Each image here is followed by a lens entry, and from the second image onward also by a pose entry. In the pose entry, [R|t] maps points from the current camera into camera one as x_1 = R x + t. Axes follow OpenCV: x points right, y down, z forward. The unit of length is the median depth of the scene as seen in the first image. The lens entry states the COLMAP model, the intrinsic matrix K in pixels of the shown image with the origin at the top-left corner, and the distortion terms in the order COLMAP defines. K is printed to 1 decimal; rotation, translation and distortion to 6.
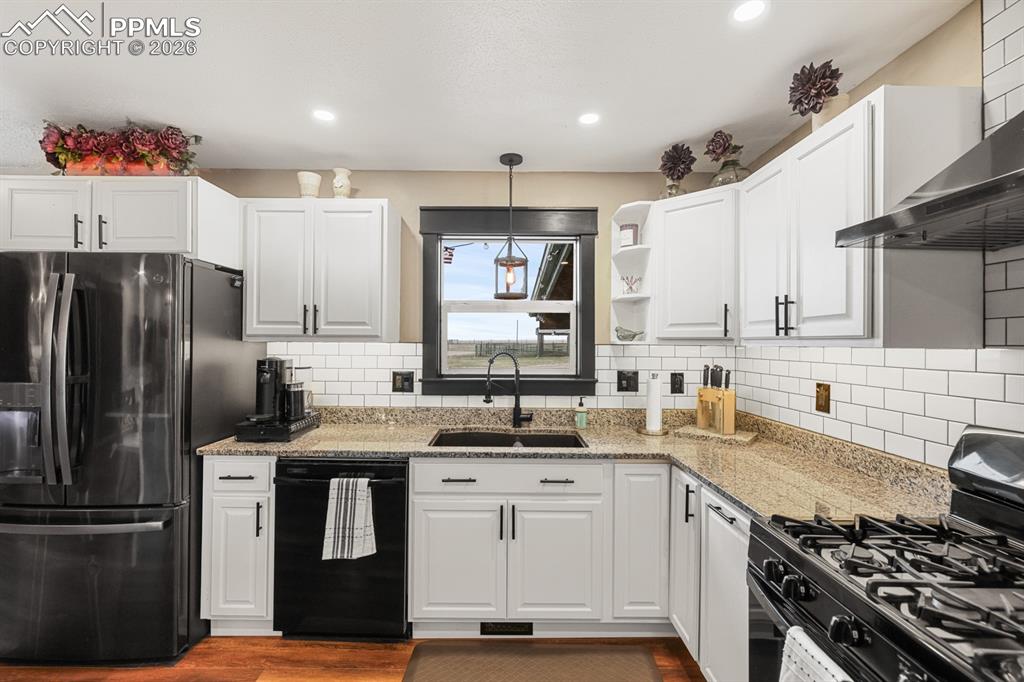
lens RADIAL K [[449.0, 0, 509.7], [0, 449.0, 341.7], [0, 0, 1]] dist [-0.000219, 0.000023]
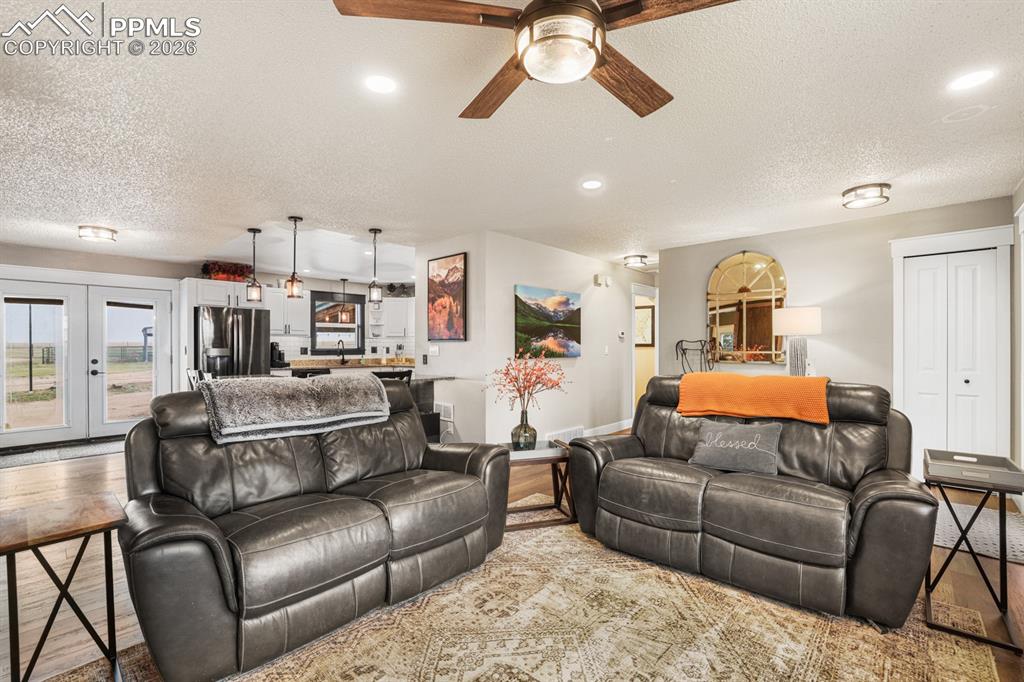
lens RADIAL K [[449.0, 0, 513.9], [0, 449.0, 346.3], [0, 0, 1]] dist [-0.000219, 0.000023]
pose [[0.676904, -0.008775, 0.736019, -1.447203], [0.006609, 0.999961, 0.005844, 0.050973], [-0.736041, 0.000909, 0.676936, -1.939559]]
